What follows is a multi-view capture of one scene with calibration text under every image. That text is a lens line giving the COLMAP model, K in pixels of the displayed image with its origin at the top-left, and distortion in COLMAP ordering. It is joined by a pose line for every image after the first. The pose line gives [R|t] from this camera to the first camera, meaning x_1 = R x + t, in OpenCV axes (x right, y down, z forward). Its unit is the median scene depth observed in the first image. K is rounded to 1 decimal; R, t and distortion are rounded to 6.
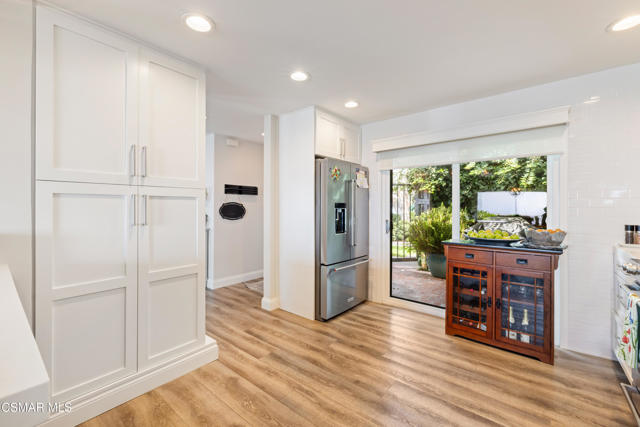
lens RADIAL K [[272.2, 0, 319.5], [0, 272.2, 209.3], [0, 0, 1]] dist [0.002553, -0.000238]
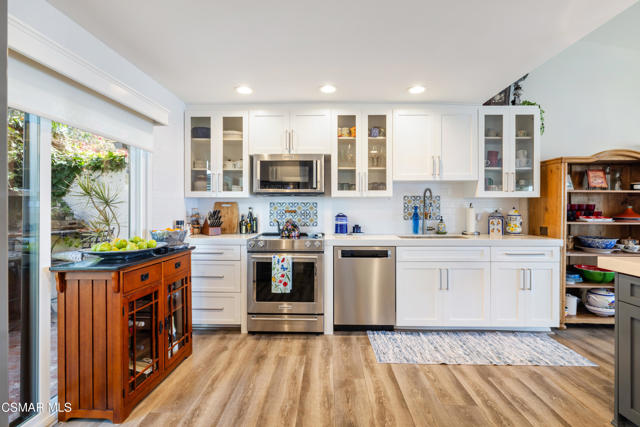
lens RADIAL K [[288.7, 0, 320.2], [0, 288.7, 210.2], [0, 0, 1]] dist [0.003946, 0.000762]
pose [[-0.614540, -0.001308, 0.788884, -0.337484], [0.002197, 0.999992, 0.003370, 0.000378], [-0.788882, 0.003805, -0.614533, 1.231395]]
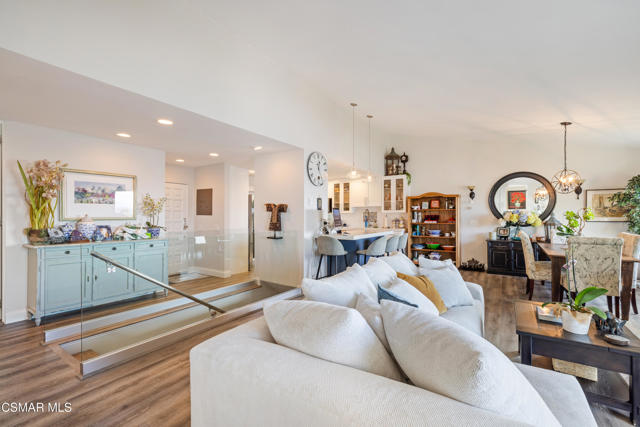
lens RADIAL K [[272.2, 0, 323.2], [0, 272.2, 216.1], [0, 0, 1]] dist [0.002553, -0.000238]
pose [[-0.100179, 0.002723, 0.994966, -2.870322], [-0.000383, 0.999996, -0.002775, -0.006290], [-0.994969, -0.000659, -0.100178, 0.826881]]
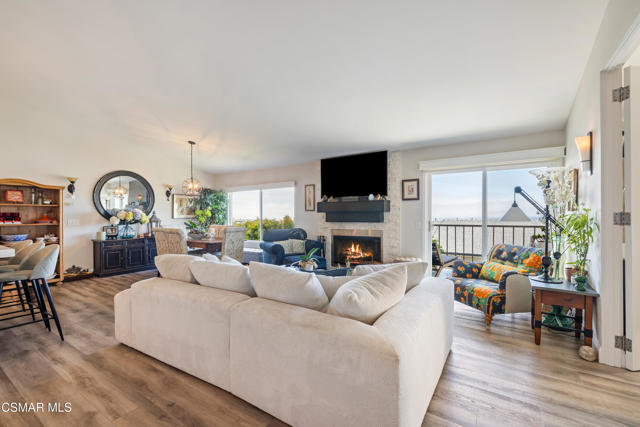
lens RADIAL K [[272.2, 0, 323.6], [0, 272.2, 216.3], [0, 0, 1]] dist [0.002553, -0.000238]
pose [[-0.994581, 0.004375, -0.103871, -2.115896], [0.003550, 0.999961, 0.008126, -0.007516], [0.103903, 0.007713, -0.994558, 1.509064]]
